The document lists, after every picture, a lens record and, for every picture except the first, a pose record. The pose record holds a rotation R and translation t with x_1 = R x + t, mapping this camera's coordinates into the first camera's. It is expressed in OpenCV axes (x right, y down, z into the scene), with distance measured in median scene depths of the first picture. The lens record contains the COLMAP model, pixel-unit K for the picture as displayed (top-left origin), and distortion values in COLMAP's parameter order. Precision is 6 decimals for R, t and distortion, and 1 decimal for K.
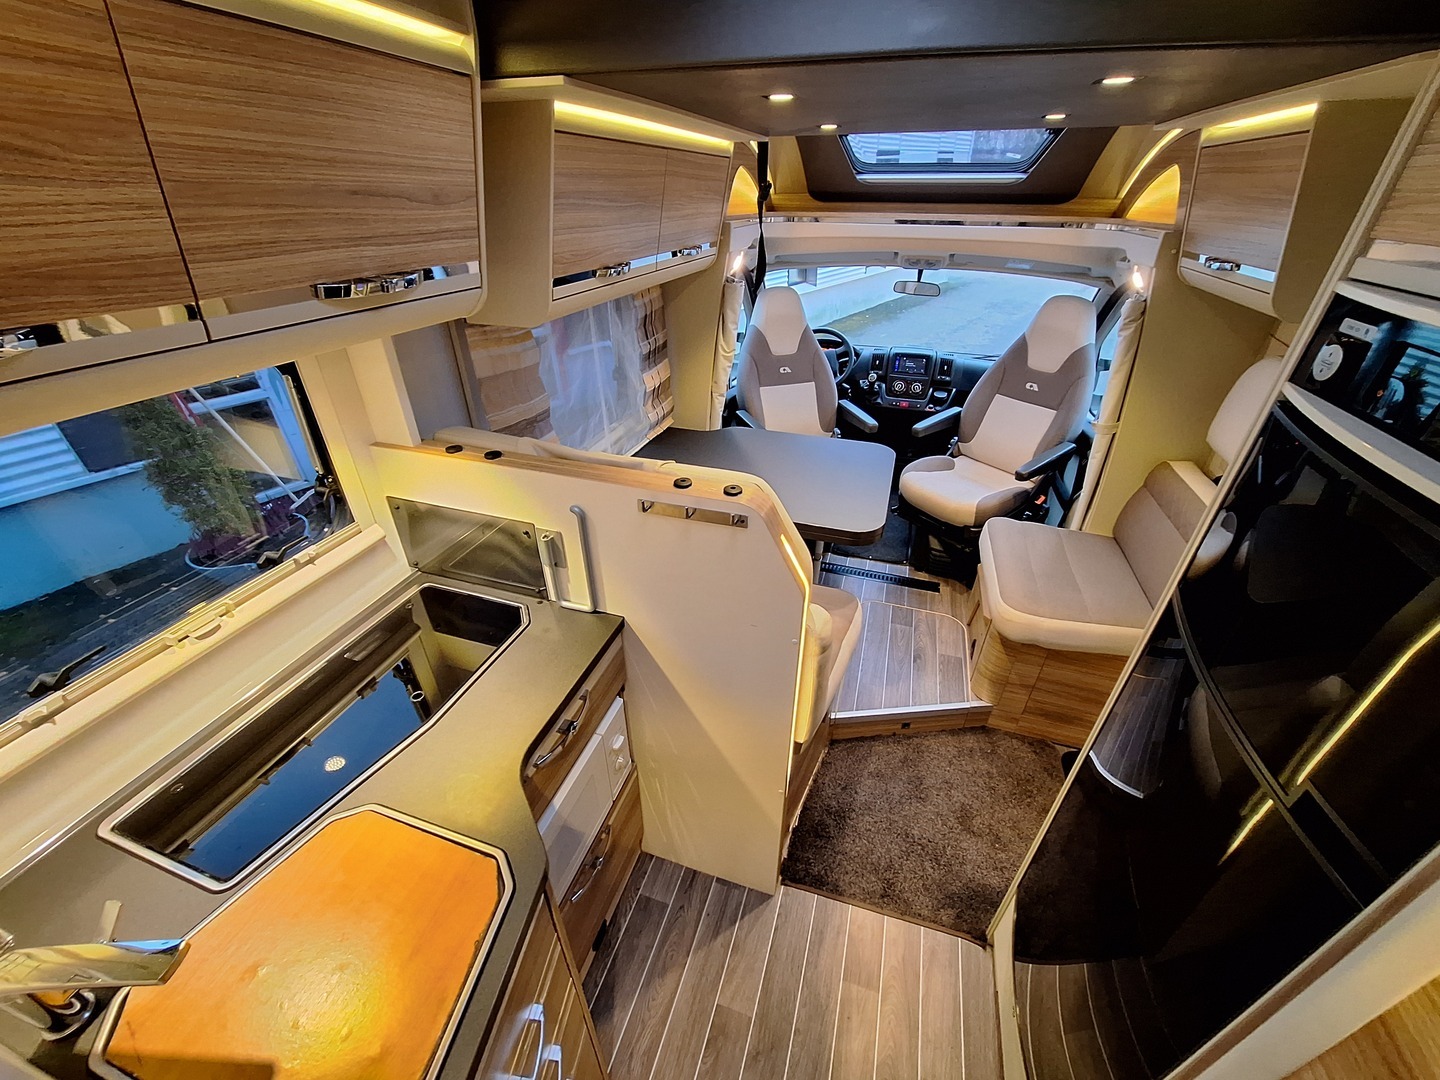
lens RADIAL K [[563.3, 0, 722.0], [0, 563.3, 535.6], [0, 0, 1]] dist [-0.002583, -0.000480]
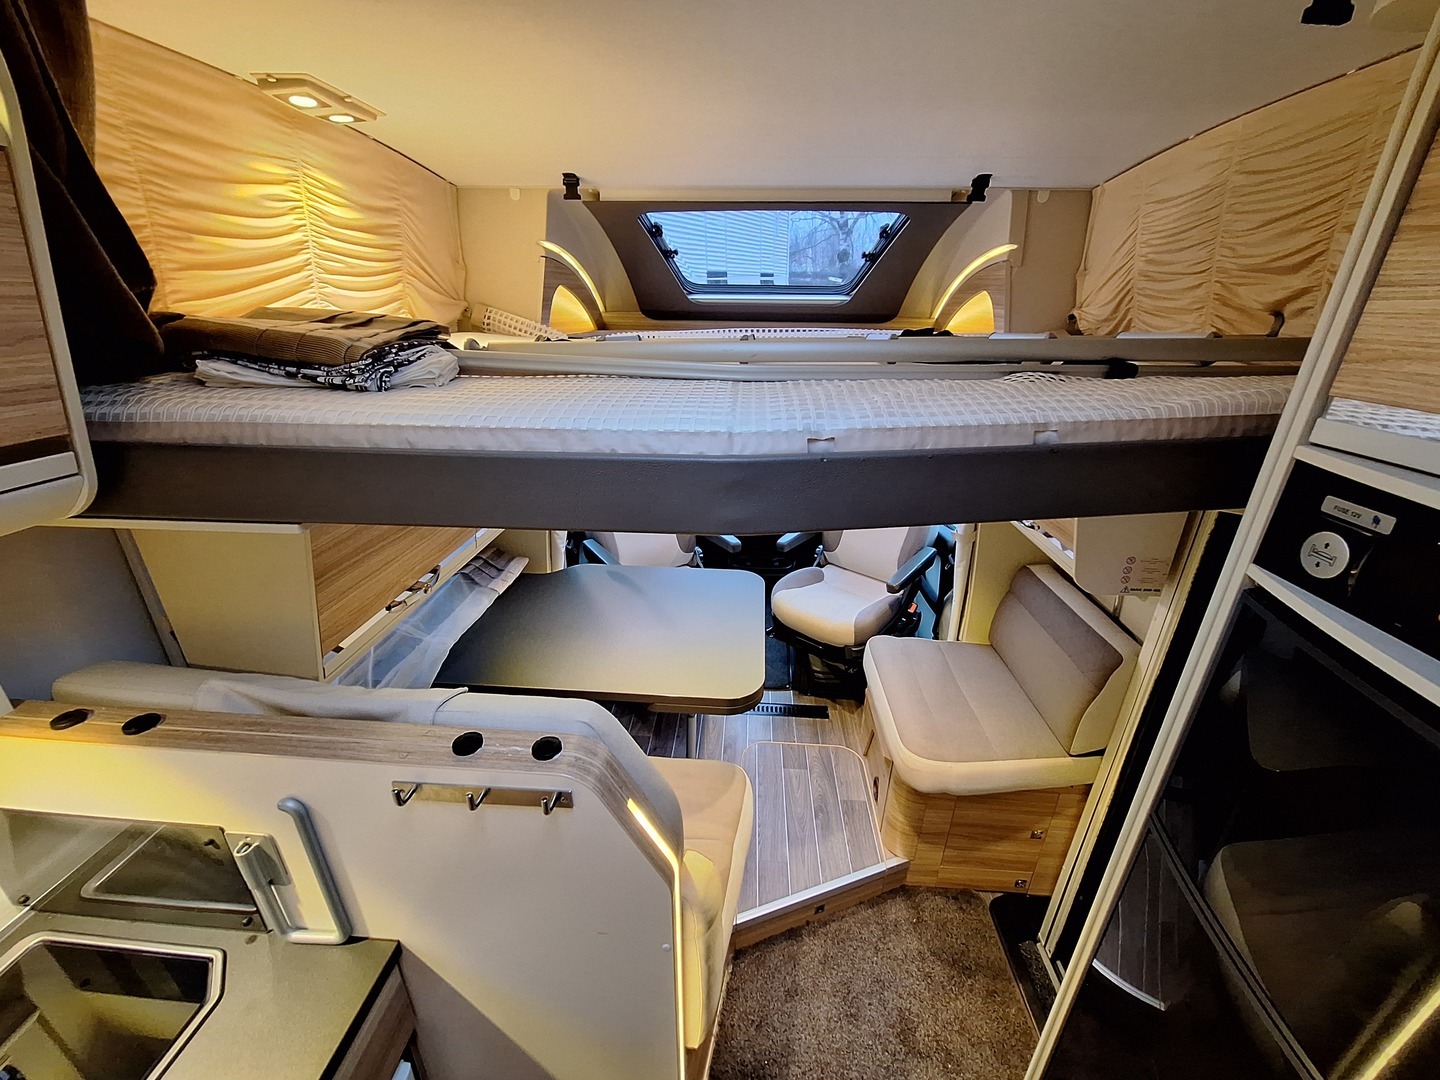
lens RADIAL K [[563.3, 0, 722.0], [0, 563.3, 535.6], [0, 0, 1]] dist [-0.002583, -0.000480]
pose [[0.969206, -0.084976, 0.231125, 0.042773], [0.120187, 0.982428, -0.142793, -0.102299], [-0.214930, 0.166174, 0.962388, 0.142834]]
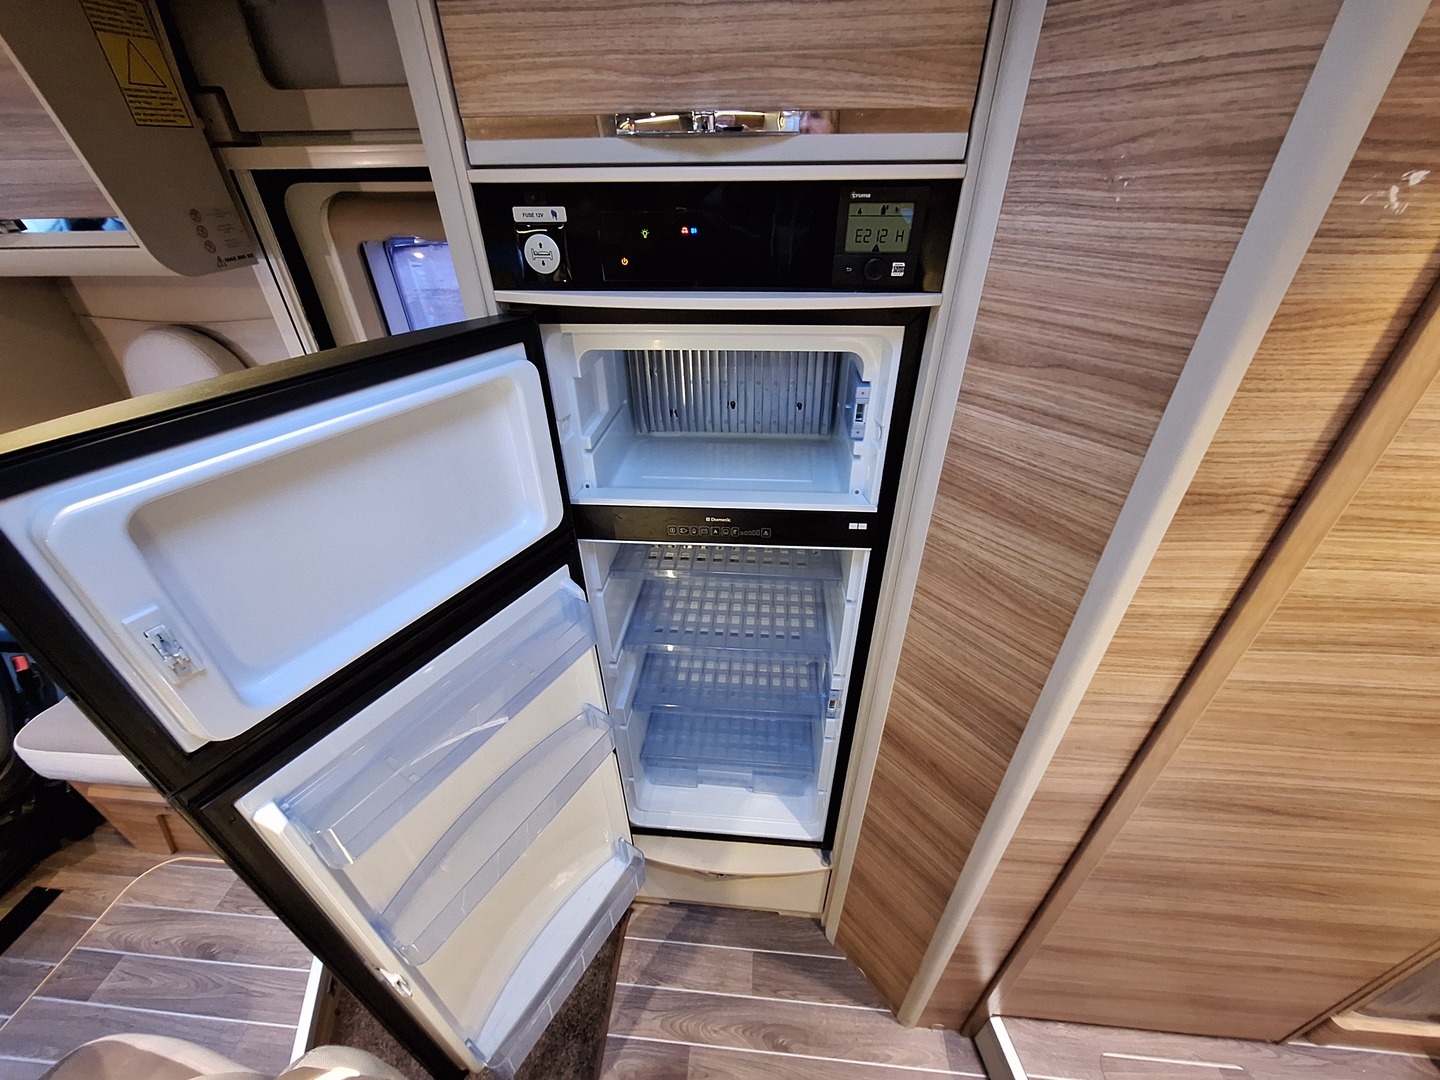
lens RADIAL K [[563.3, 0, 722.0], [0, 563.3, 535.6], [0, 0, 1]] dist [-0.002583, -0.000480]
pose [[-0.225297, -0.538046, 0.812248, -0.012425], [0.515733, 0.641443, 0.567953, -0.122563], [-0.826596, 0.546862, 0.132973, 0.276656]]
